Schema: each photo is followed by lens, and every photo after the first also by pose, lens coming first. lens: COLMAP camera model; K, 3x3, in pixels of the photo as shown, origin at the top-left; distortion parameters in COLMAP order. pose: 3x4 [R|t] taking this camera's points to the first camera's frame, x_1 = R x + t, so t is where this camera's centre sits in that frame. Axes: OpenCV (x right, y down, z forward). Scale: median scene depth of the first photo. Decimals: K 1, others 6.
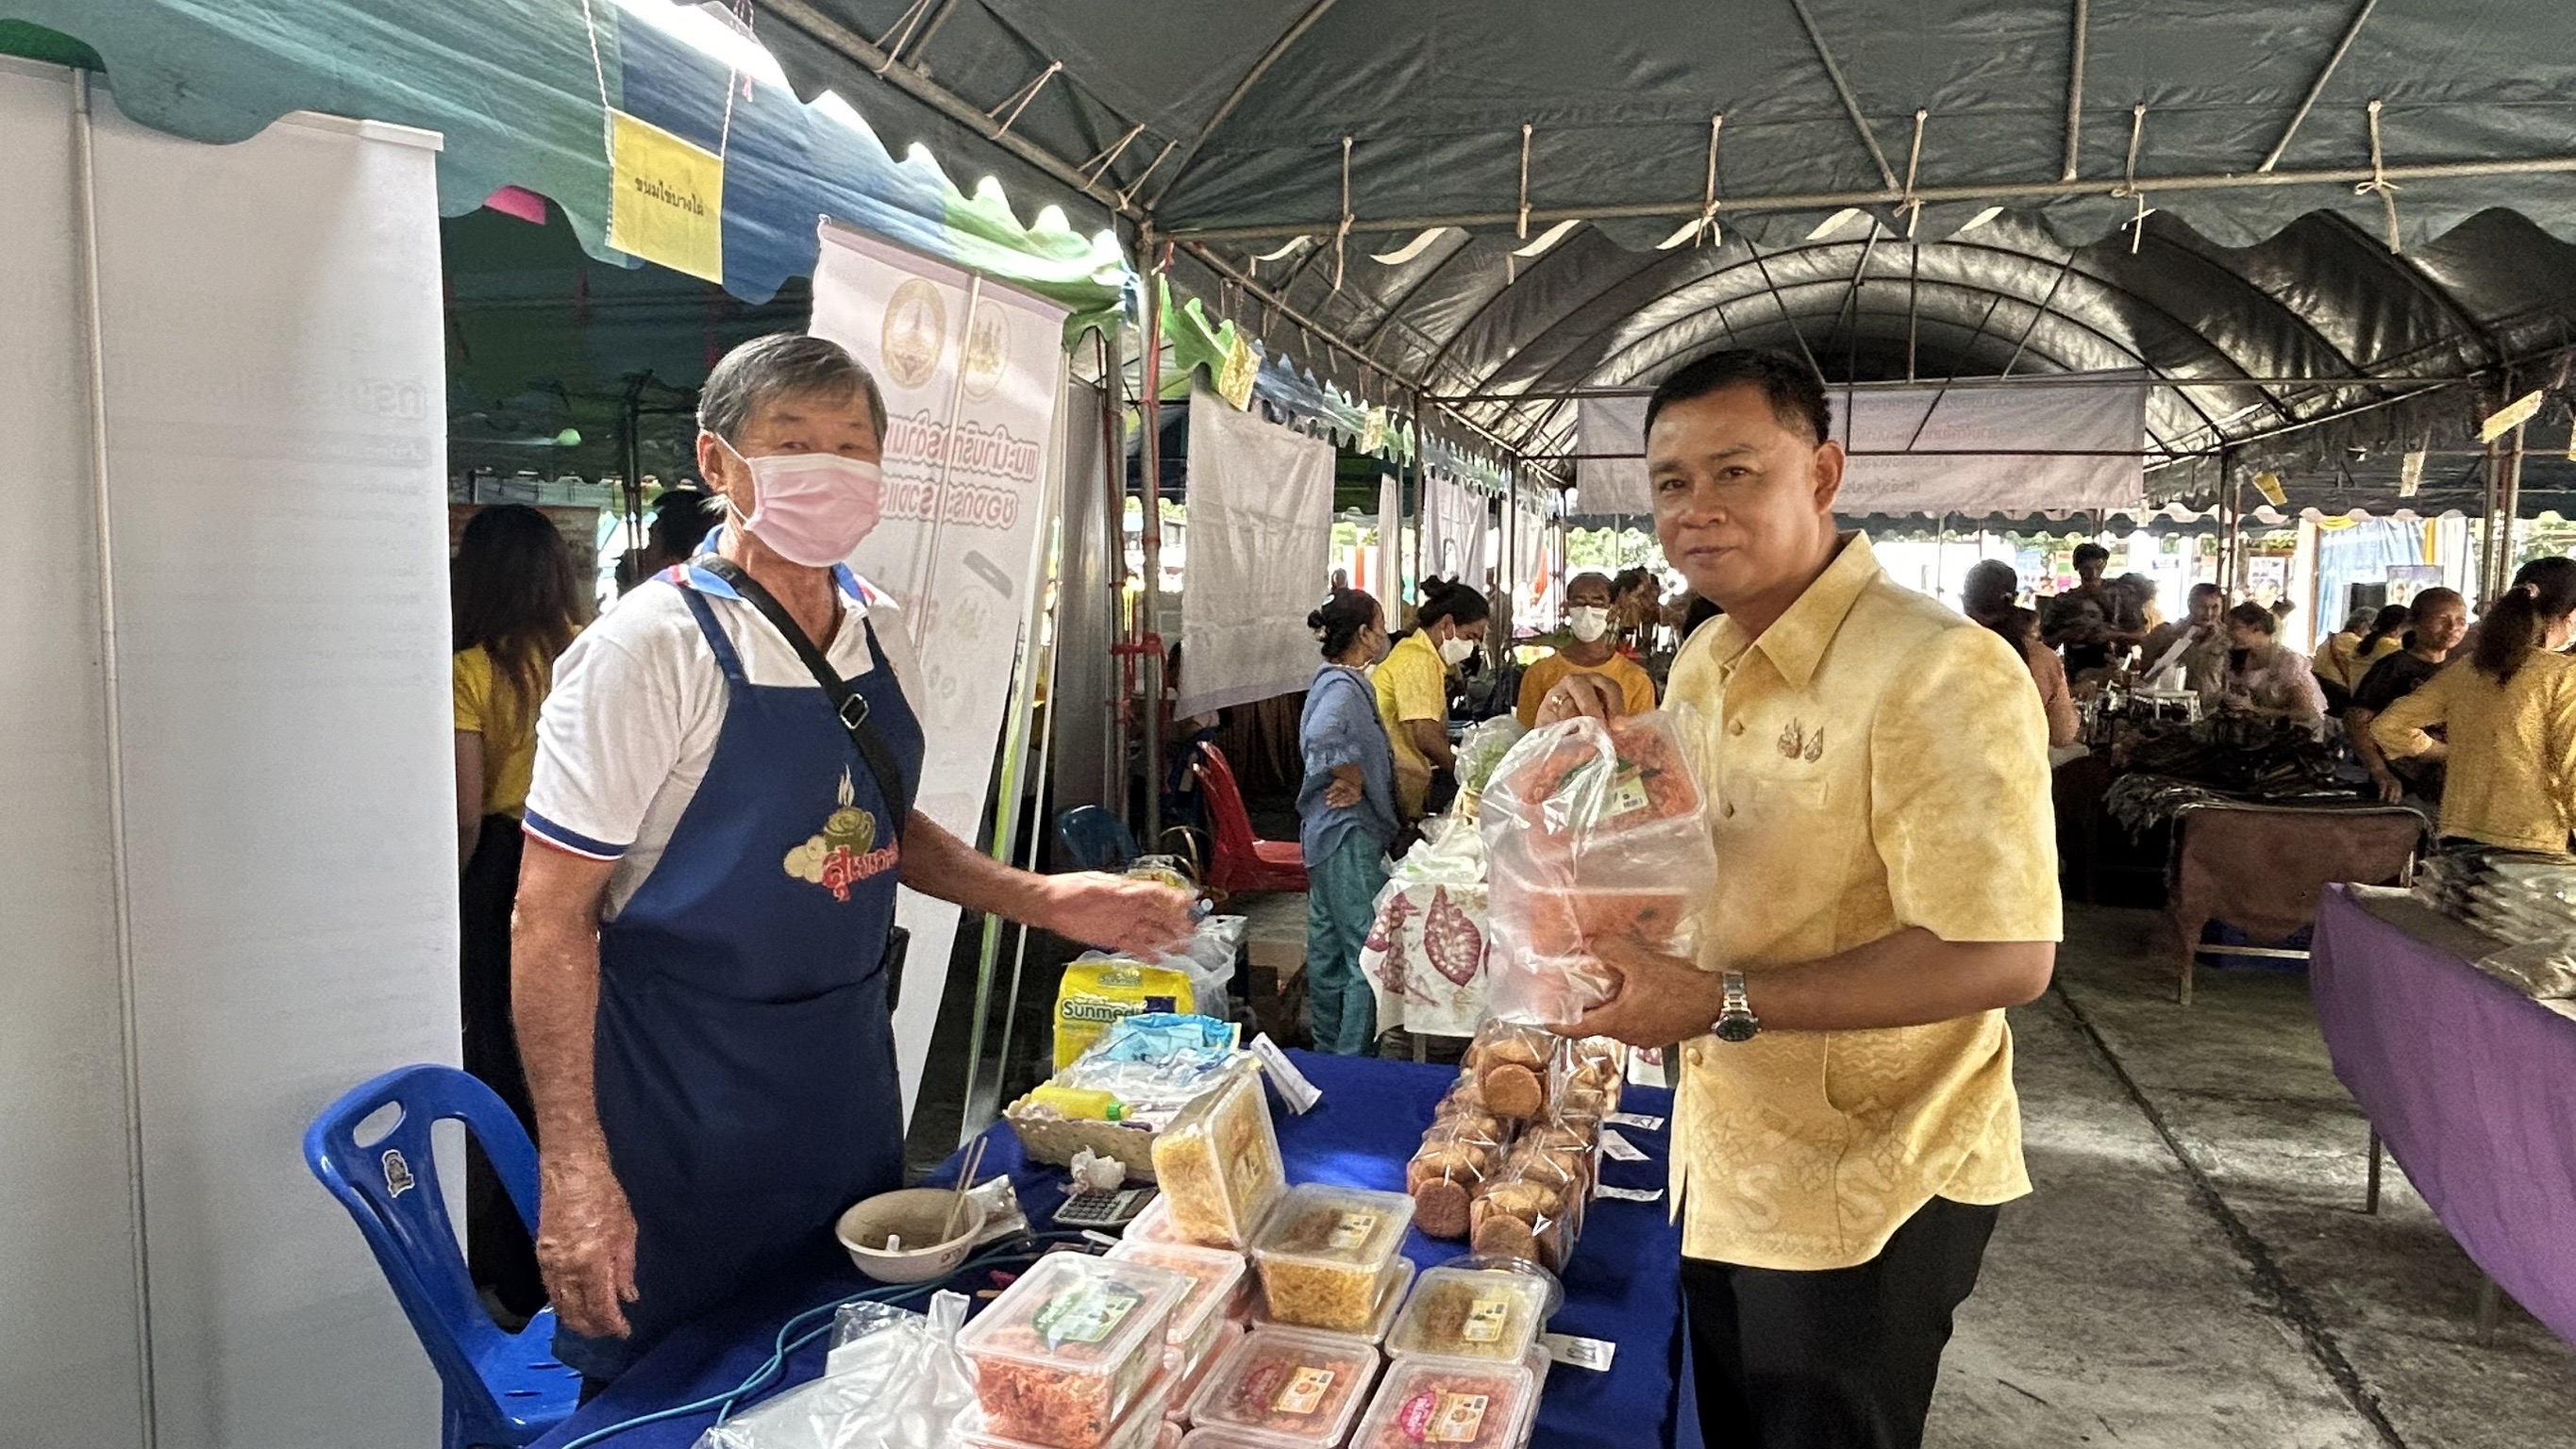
lens RADIAL K [[1570.2, 0, 1288.0], [0, 1570.2, 724.5], [0, 0, 1]] dist [-0.001441, 0.000965]
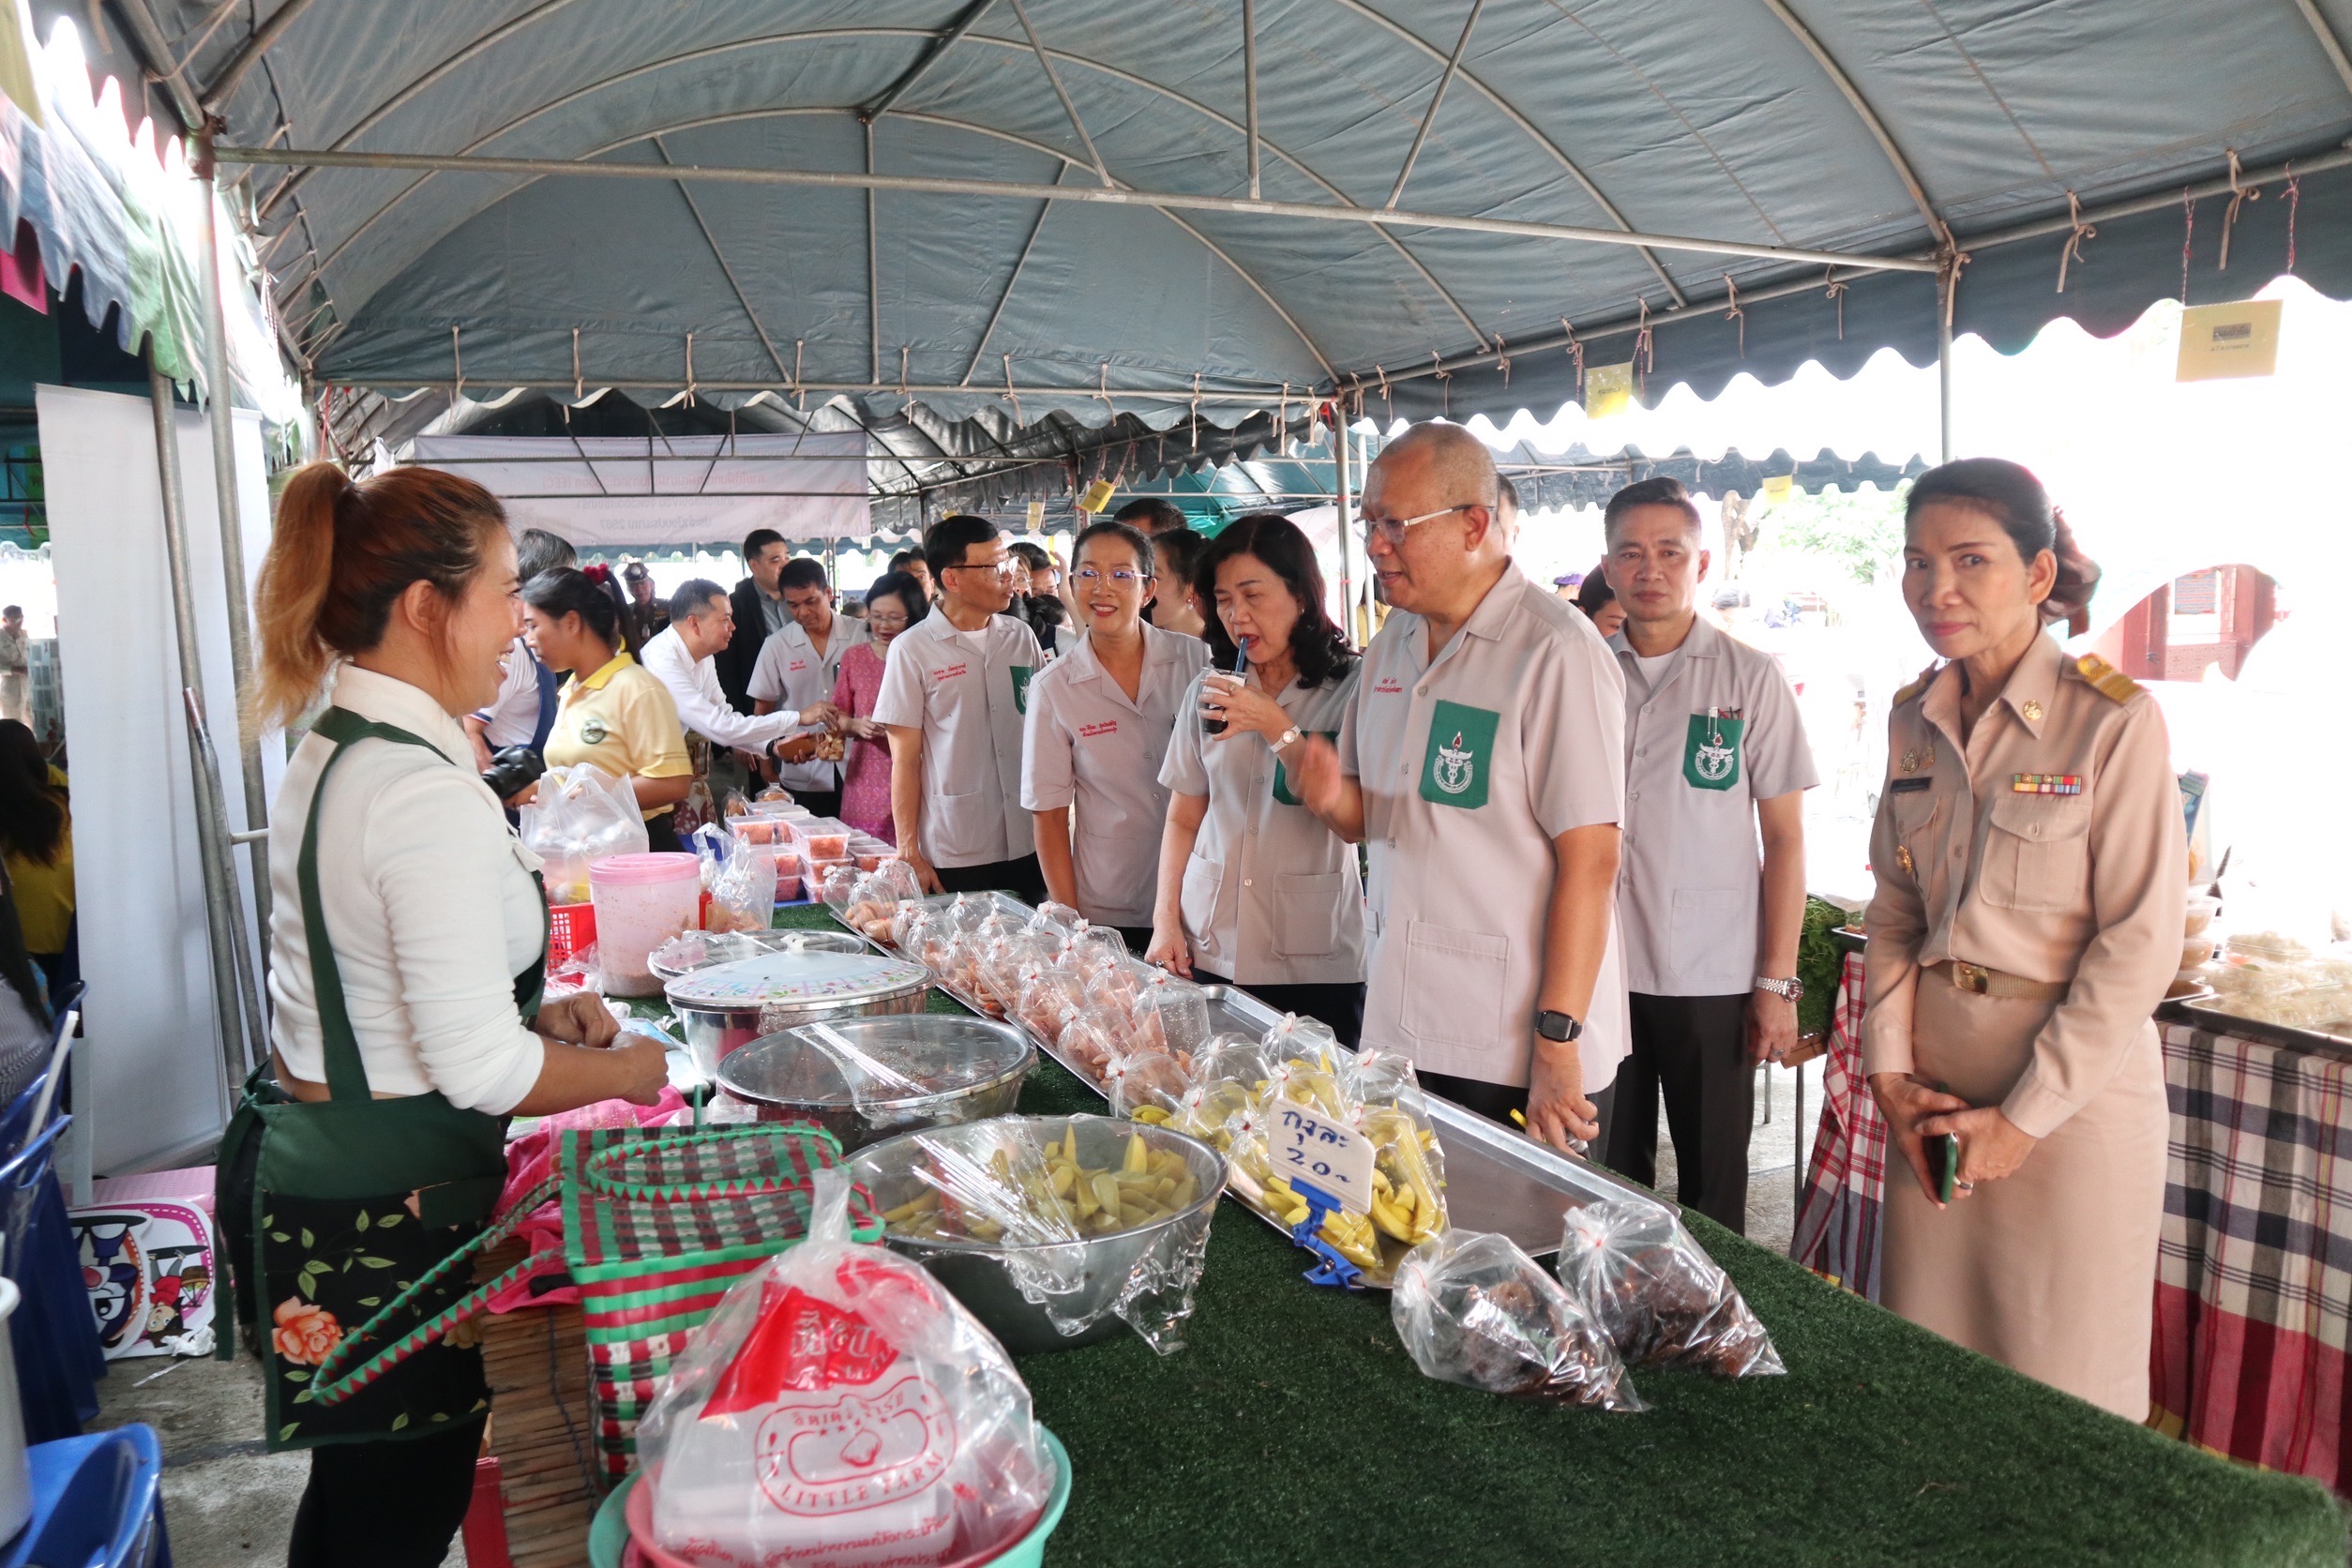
lens RADIAL K [[1733.8, 0, 1176.0], [0, 1733.8, 784.0], [0, 0, 1]] dist [-0.002835, -0.000625]
pose [[0.767094, -0.108545, 0.632285, -0.554568], [0.099908, 0.993770, 0.049393, 0.062510], [-0.633708, 0.025281, 0.773159, -0.772966]]
